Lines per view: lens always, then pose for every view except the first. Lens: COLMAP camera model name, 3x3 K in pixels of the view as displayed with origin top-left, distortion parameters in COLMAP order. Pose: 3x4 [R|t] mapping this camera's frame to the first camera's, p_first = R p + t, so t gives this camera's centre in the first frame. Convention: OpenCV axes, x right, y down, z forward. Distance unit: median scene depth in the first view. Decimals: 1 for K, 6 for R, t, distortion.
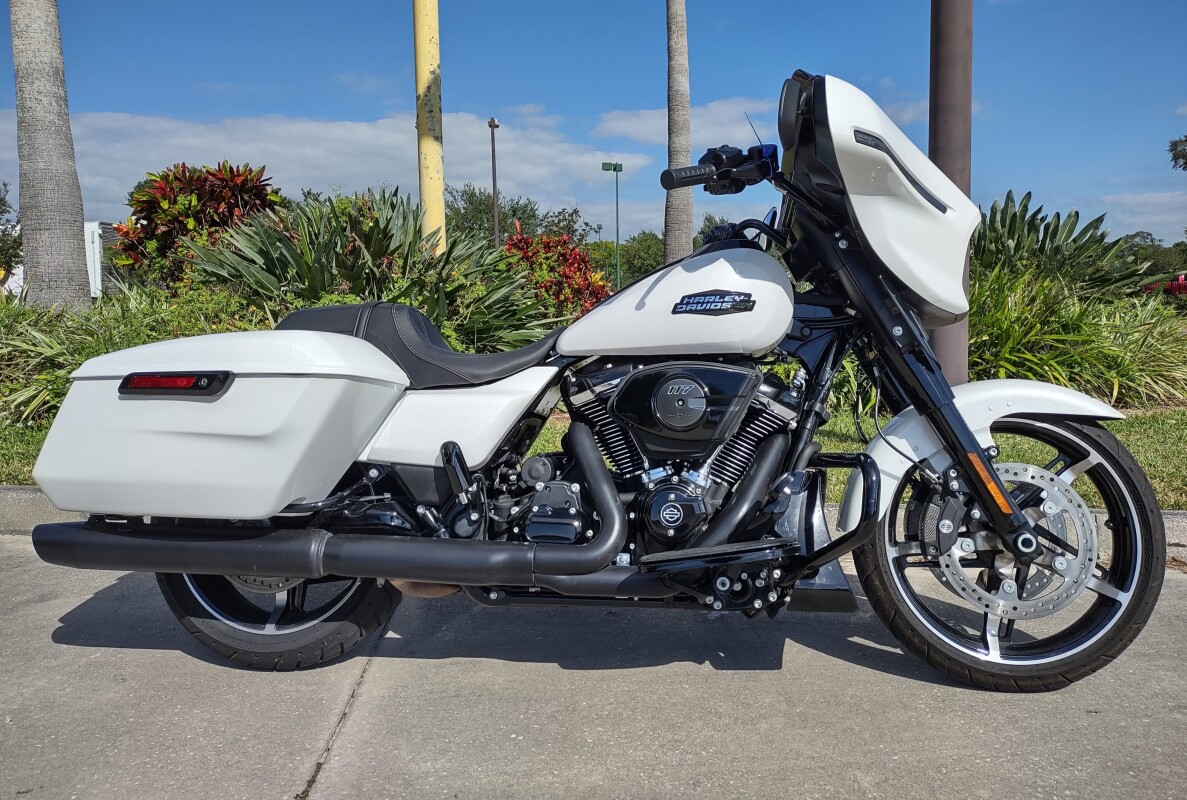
lens RADIAL K [[824.1, 0, 593.2], [0, 824.1, 402.4], [0, 0, 1]] dist [-0.007430, -0.001814]
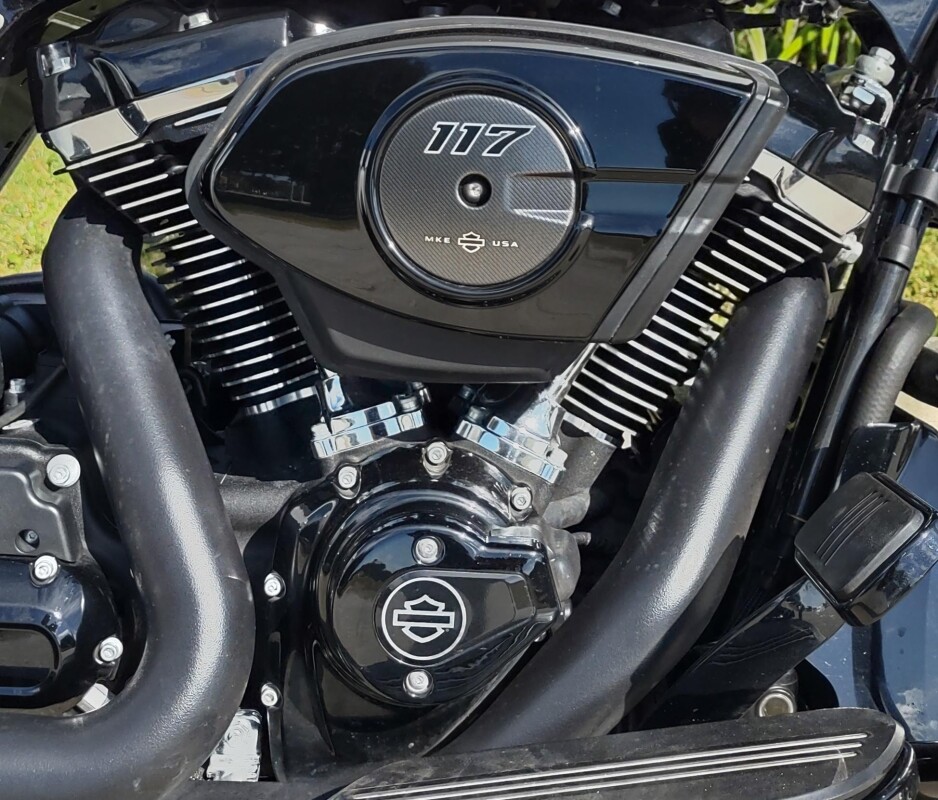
lens RADIAL K [[2689.3, 0, 469.8], [0, 2689.3, 399.6], [0, 0, 1]] dist [0.107884, 0.000000]
pose [[0.992981, 0.022739, 0.116069, 0.008086], [-0.034216, 0.994611, 0.097868, -0.010803], [-0.113218, -0.101152, 0.988408, 0.131237]]
